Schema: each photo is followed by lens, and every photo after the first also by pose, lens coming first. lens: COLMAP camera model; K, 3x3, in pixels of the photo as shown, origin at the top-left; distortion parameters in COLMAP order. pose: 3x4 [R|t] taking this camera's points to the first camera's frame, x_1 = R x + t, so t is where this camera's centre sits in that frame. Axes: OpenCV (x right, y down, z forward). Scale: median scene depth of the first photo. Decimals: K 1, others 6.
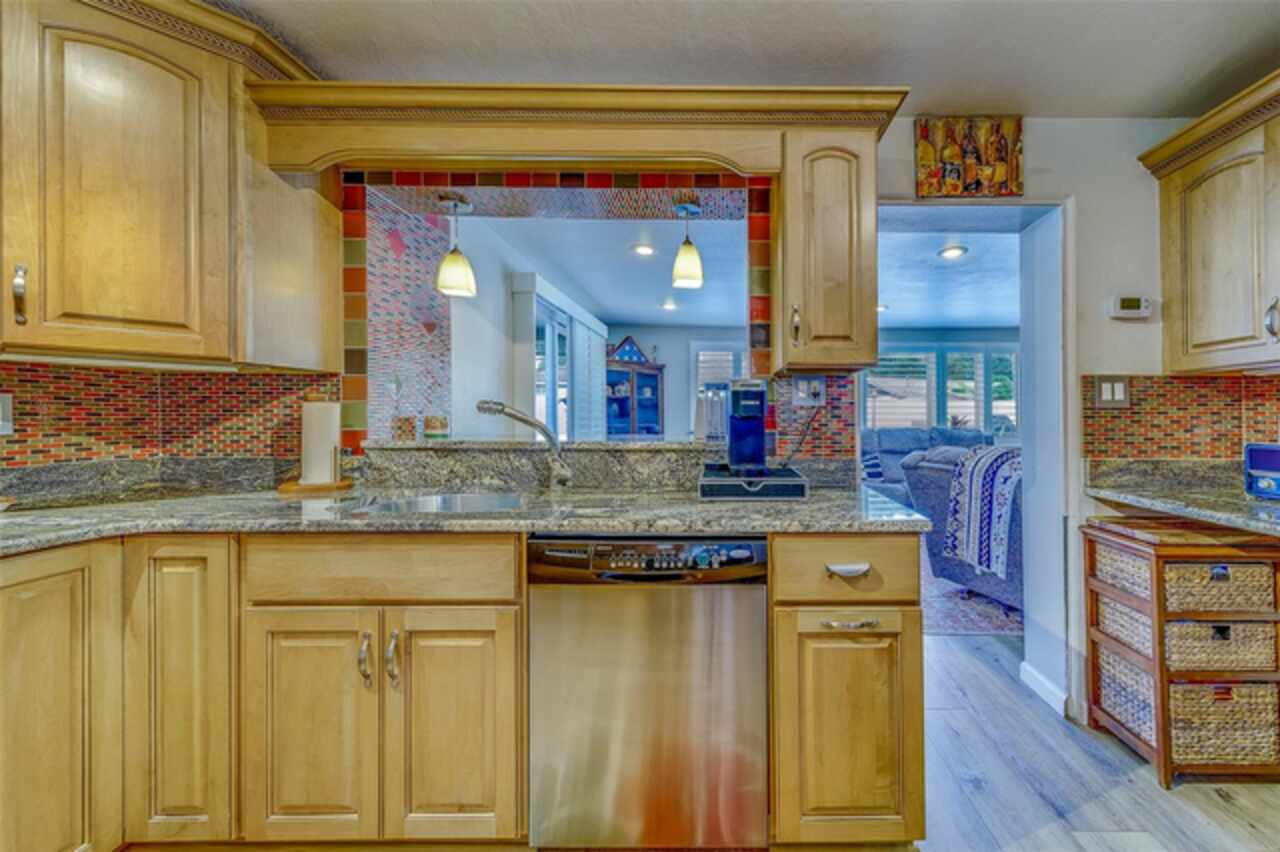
lens RADIAL K [[473.8, 0, 711.3], [0, 473.8, 419.2], [0, 0, 1]] dist [0.005057, 0.000033]
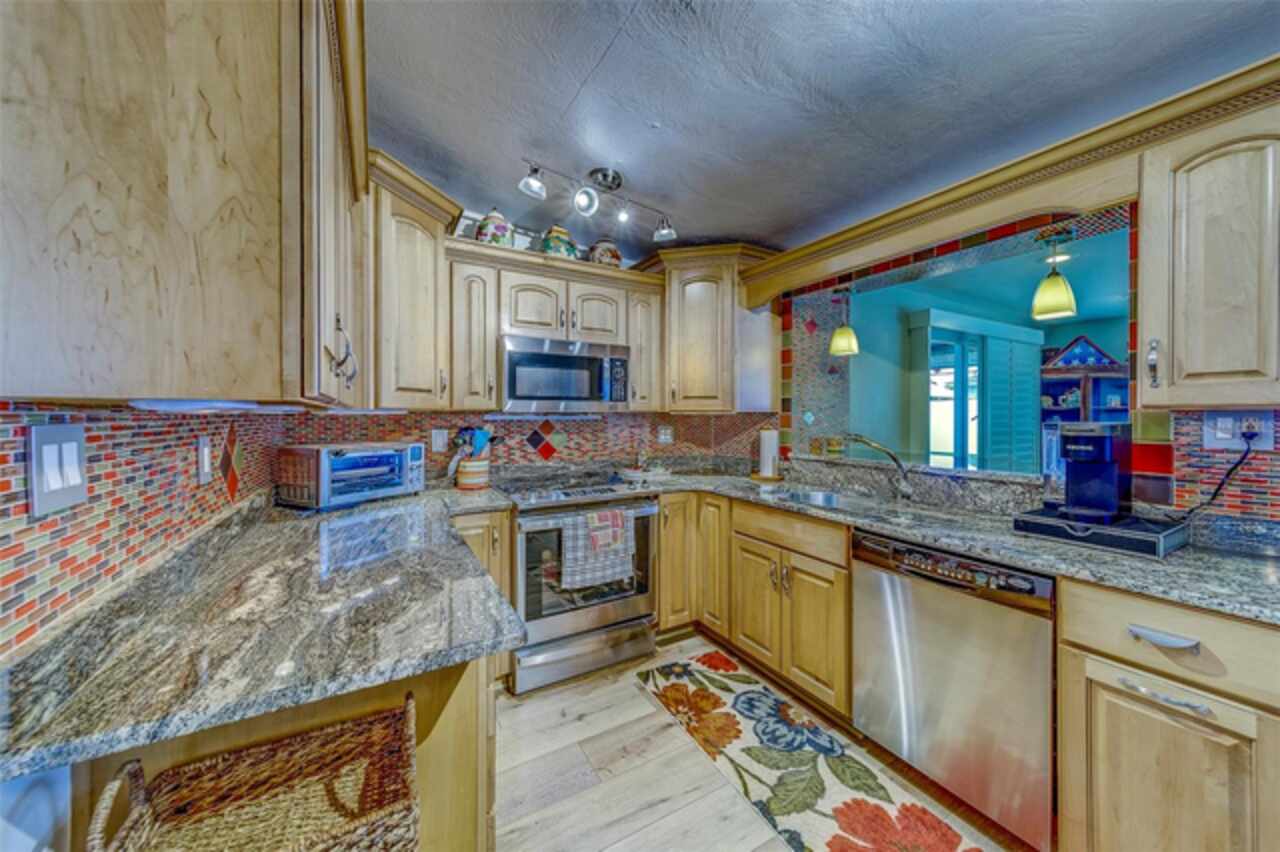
lens RADIAL K [[446.1, 0, 639.6], [0, 446.1, 420.7], [0, 0, 1]] dist [0.003116, 0.000060]
pose [[0.493008, 0.008984, -0.869978, 0.455161], [-0.001980, 0.999956, 0.009204, -0.100371], [0.870023, -0.002815, 0.493004, -0.281964]]
